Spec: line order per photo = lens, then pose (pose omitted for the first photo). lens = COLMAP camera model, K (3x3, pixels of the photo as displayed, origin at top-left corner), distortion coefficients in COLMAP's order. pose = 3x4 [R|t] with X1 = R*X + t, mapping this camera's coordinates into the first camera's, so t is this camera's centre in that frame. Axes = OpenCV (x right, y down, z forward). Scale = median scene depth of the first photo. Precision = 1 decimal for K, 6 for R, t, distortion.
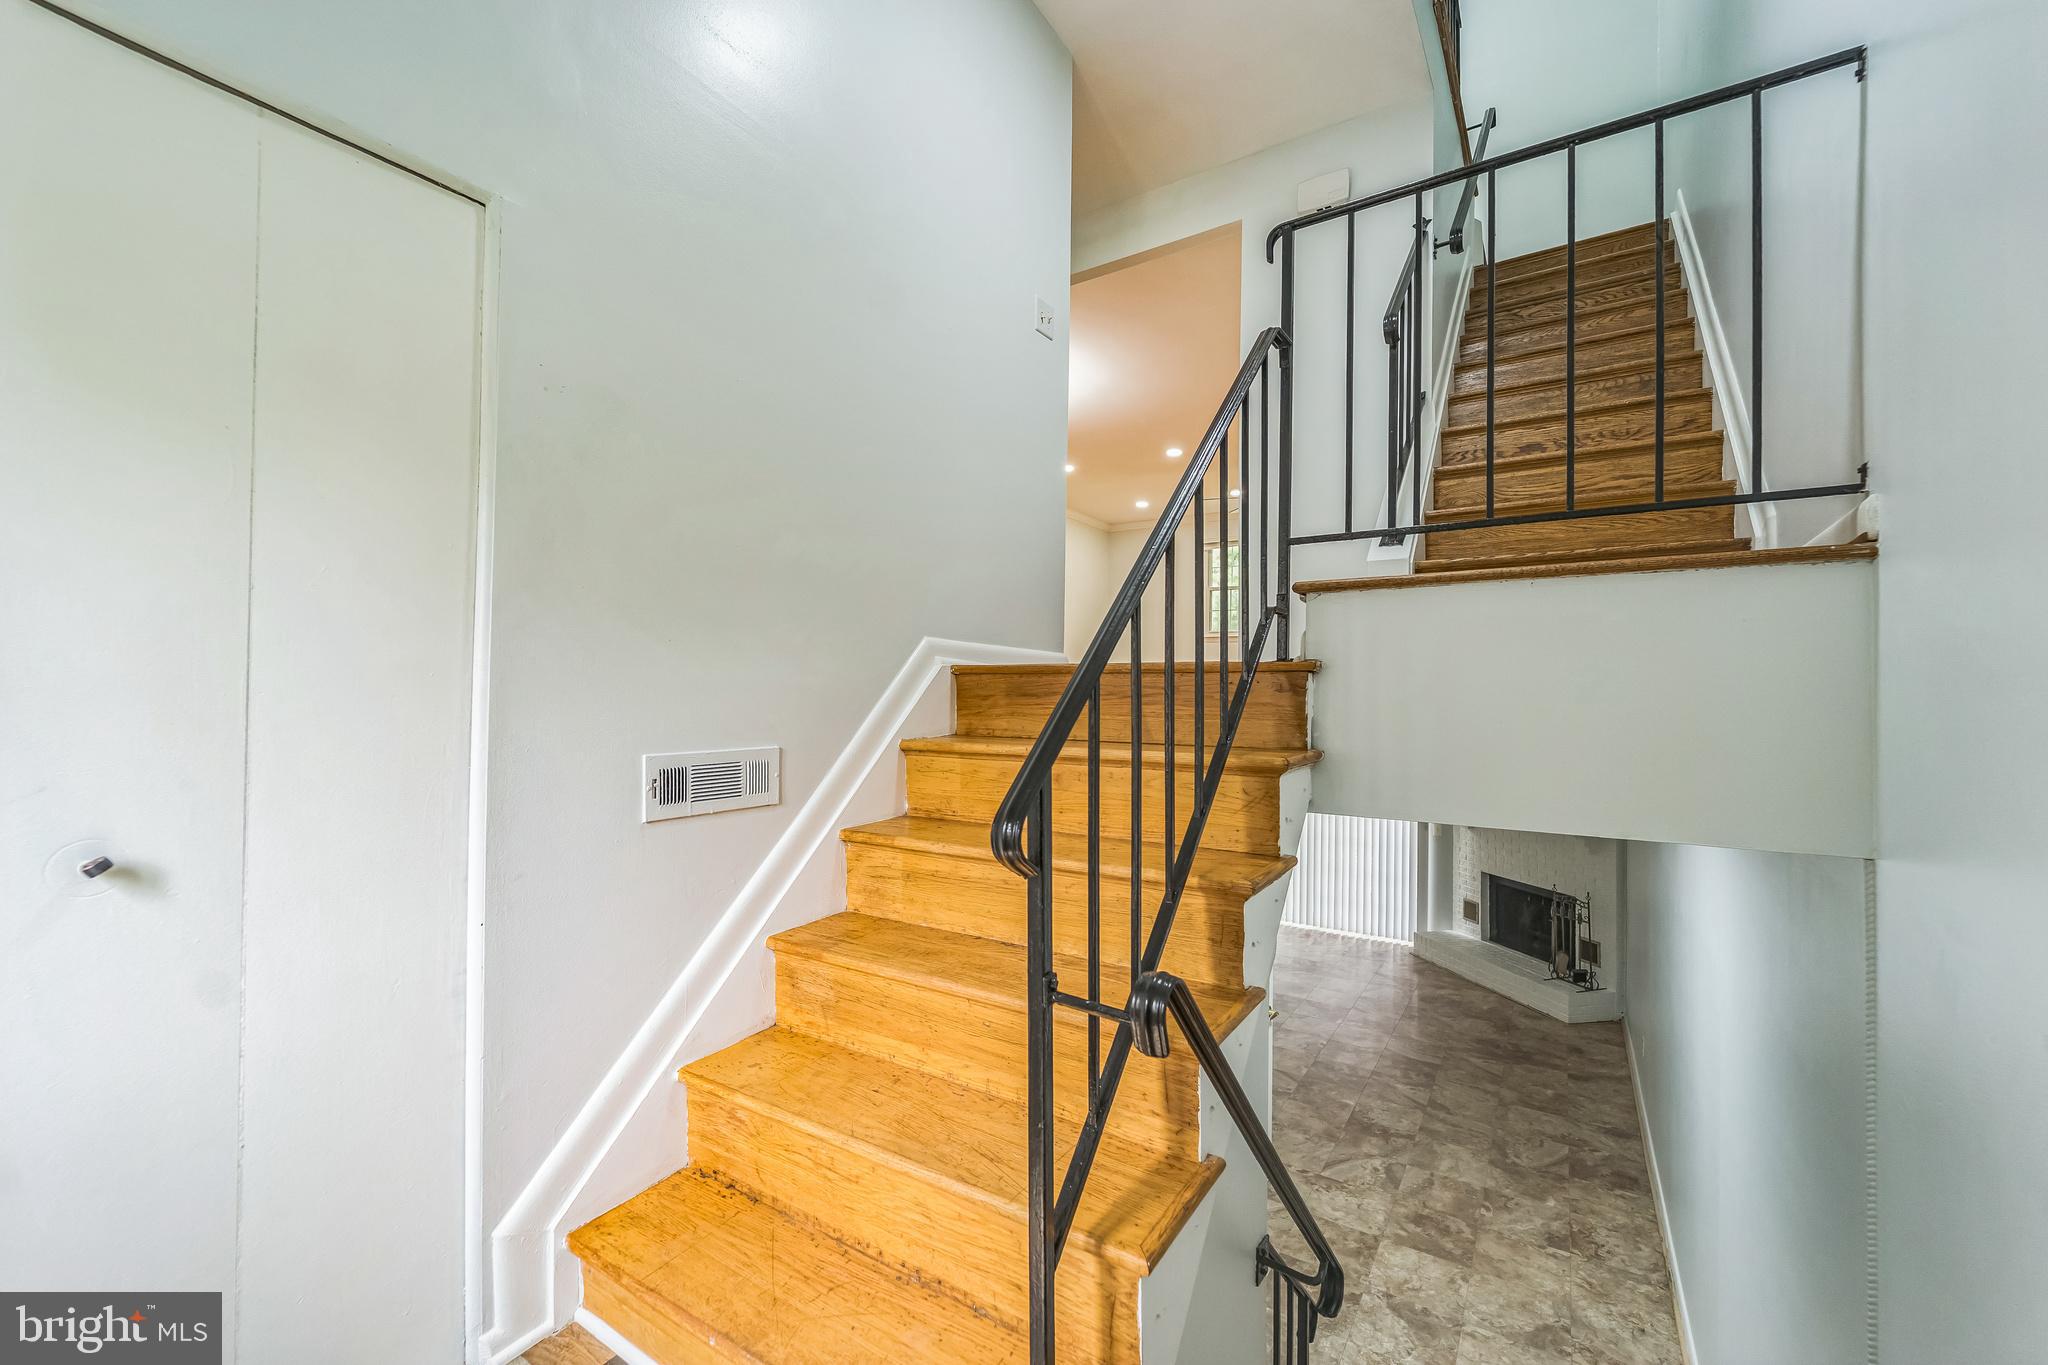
lens RADIAL K [[809.5, 0, 1024.4], [0, 809.5, 688.2], [0, 0, 1]] dist [0.000621, 0.000039]
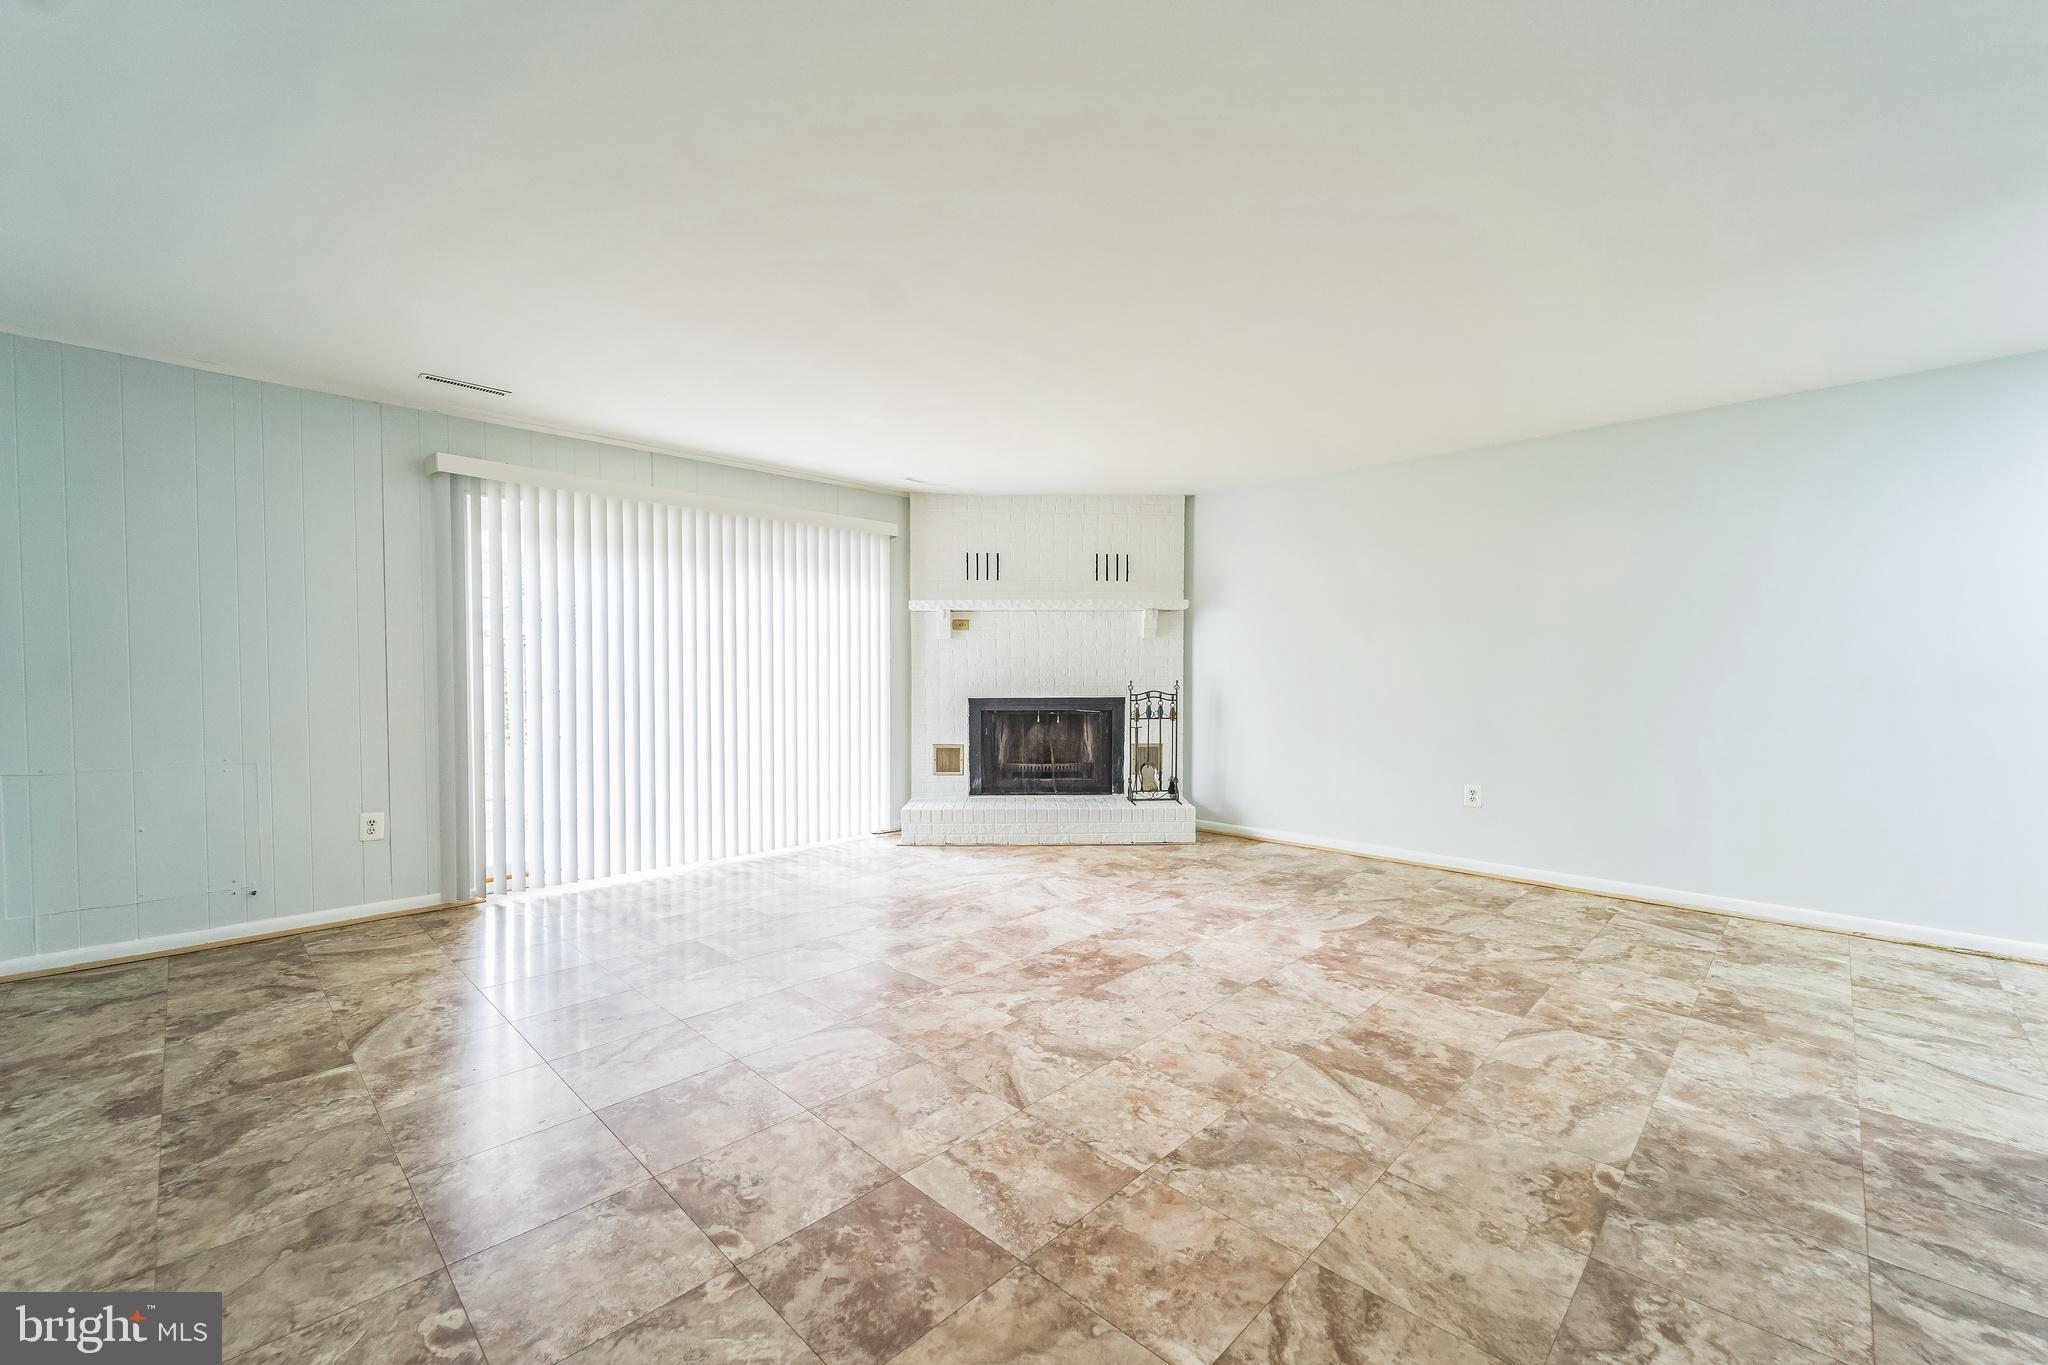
lens RADIAL K [[821.6, 0, 1036.1], [0, 821.6, 696.6], [0, 0, 1]] dist [-0.000217, -0.000207]
pose [[0.187268, -0.047899, 0.981140, -0.152853], [-0.016101, 0.998527, 0.051821, 0.264713], [-0.982177, -0.025501, 0.186220, 1.141707]]
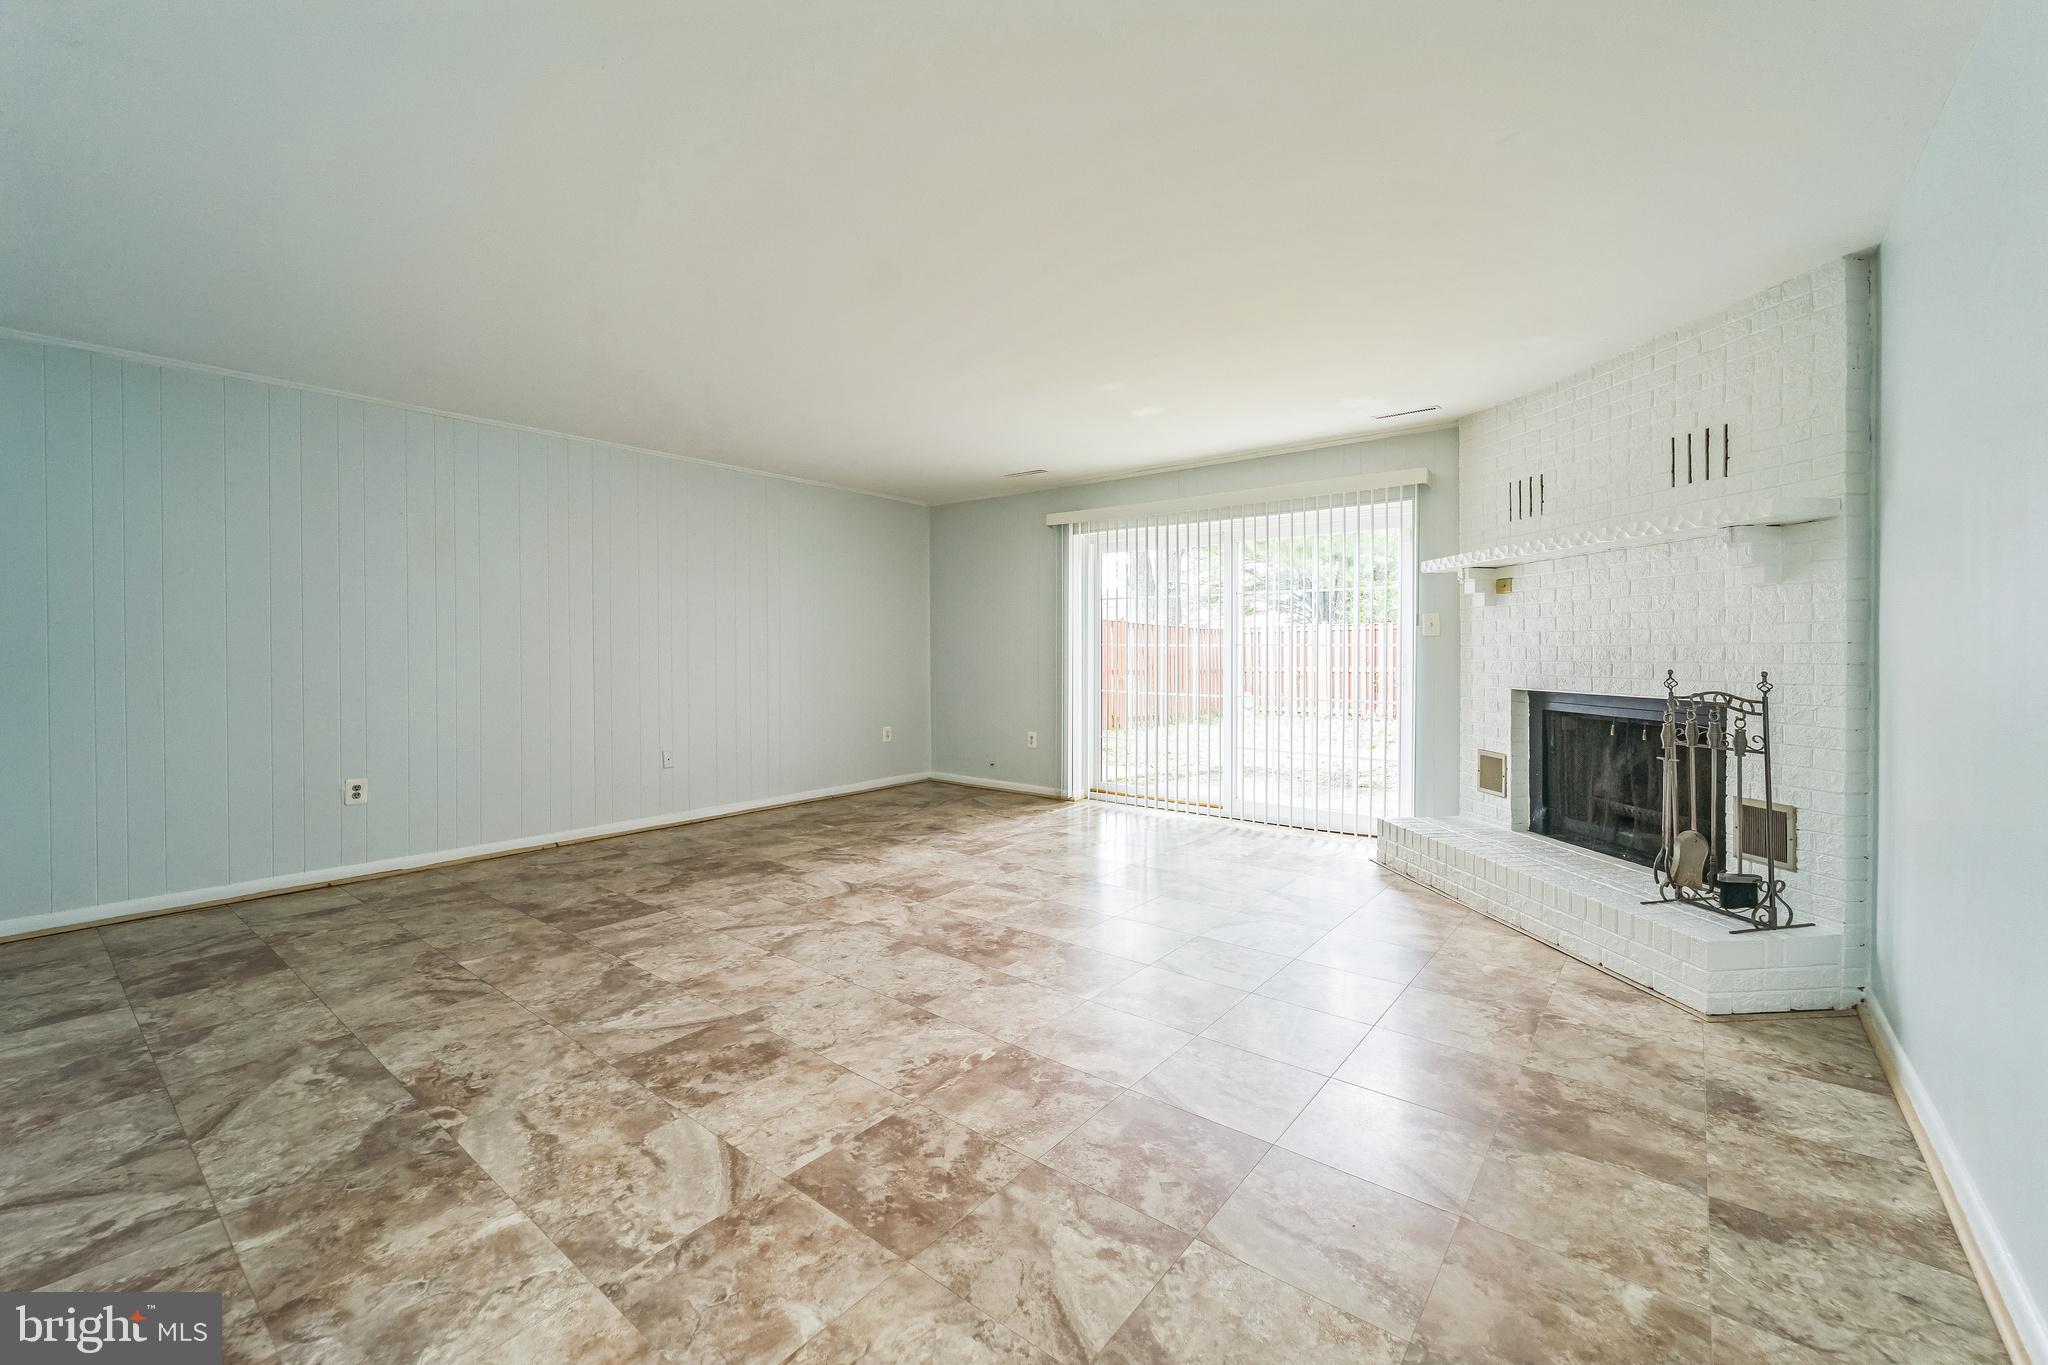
lens RADIAL K [[833.9, 0, 1018.5], [0, 833.9, 653.8], [0, 0, 1]] dist [0.001747, -0.000579]
pose [[0.995581, -0.013746, -0.092897, 0.446678], [0.016239, 0.999527, 0.026133, 0.263757], [0.092494, -0.027526, 0.995333, 0.671853]]
